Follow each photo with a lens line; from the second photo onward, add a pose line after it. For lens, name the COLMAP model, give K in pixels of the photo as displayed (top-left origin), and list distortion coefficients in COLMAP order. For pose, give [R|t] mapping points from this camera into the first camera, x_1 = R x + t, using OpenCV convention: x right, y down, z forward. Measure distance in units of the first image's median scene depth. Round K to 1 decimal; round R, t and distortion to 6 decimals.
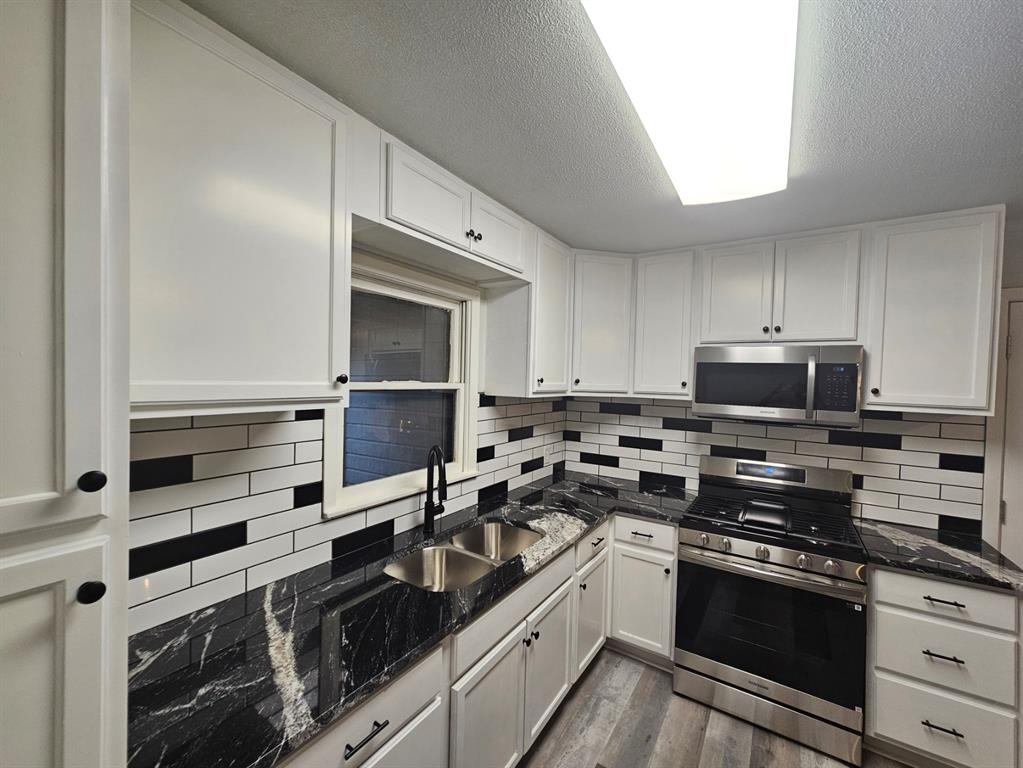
lens RADIAL K [[418.9, 0, 511.3], [0, 418.9, 386.9], [0, 0, 1]] dist [0.000472, 0.000276]
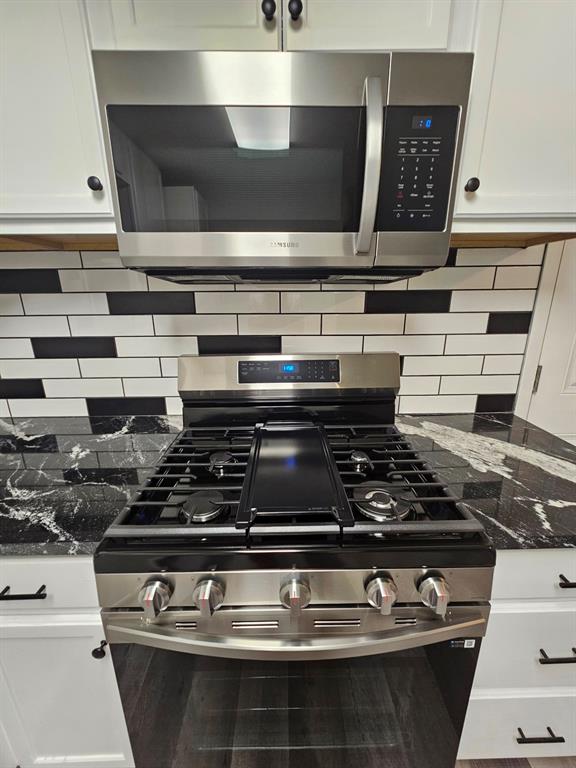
lens RADIAL K [[315.3, 0, 288.0], [0, 315.3, 384.0], [0, 0, 1]] dist [-0.001005, -0.000035]
pose [[0.827834, -0.189549, 0.527980, 0.414457], [0.042581, 0.959702, 0.277776, 0.106993], [-0.559355, -0.207471, 0.802544, 0.703802]]
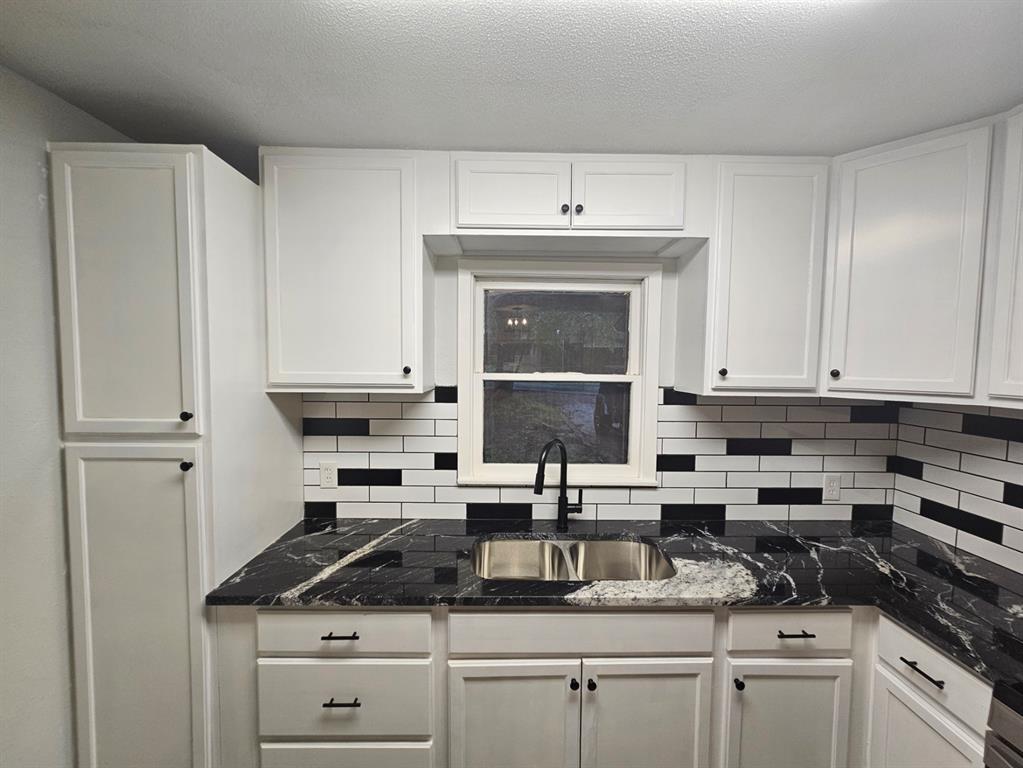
lens RADIAL K [[418.9, 0, 511.3], [0, 418.9, 386.9], [0, 0, 1]] dist [0.000472, 0.000276]
pose [[0.561805, 0.028353, -0.826784, 0.461826], [-0.014919, 0.999597, 0.024142, -0.002059], [0.827135, -0.001229, 0.562001, 0.306701]]
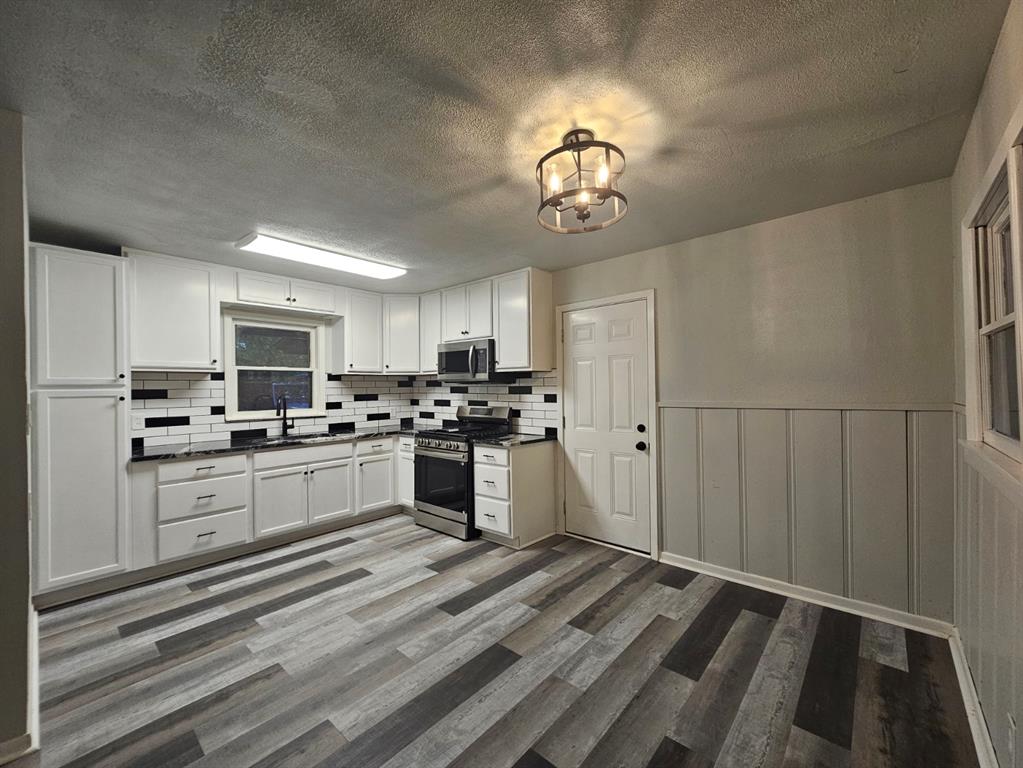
lens RADIAL K [[418.9, 0, 511.3], [0, 418.9, 386.9], [0, 0, 1]] dist [0.000472, 0.000276]
pose [[0.989378, -0.034828, -0.141130, 1.094471], [0.031479, 0.999169, -0.025896, 0.162042], [0.141915, 0.021178, 0.989652, -0.836680]]
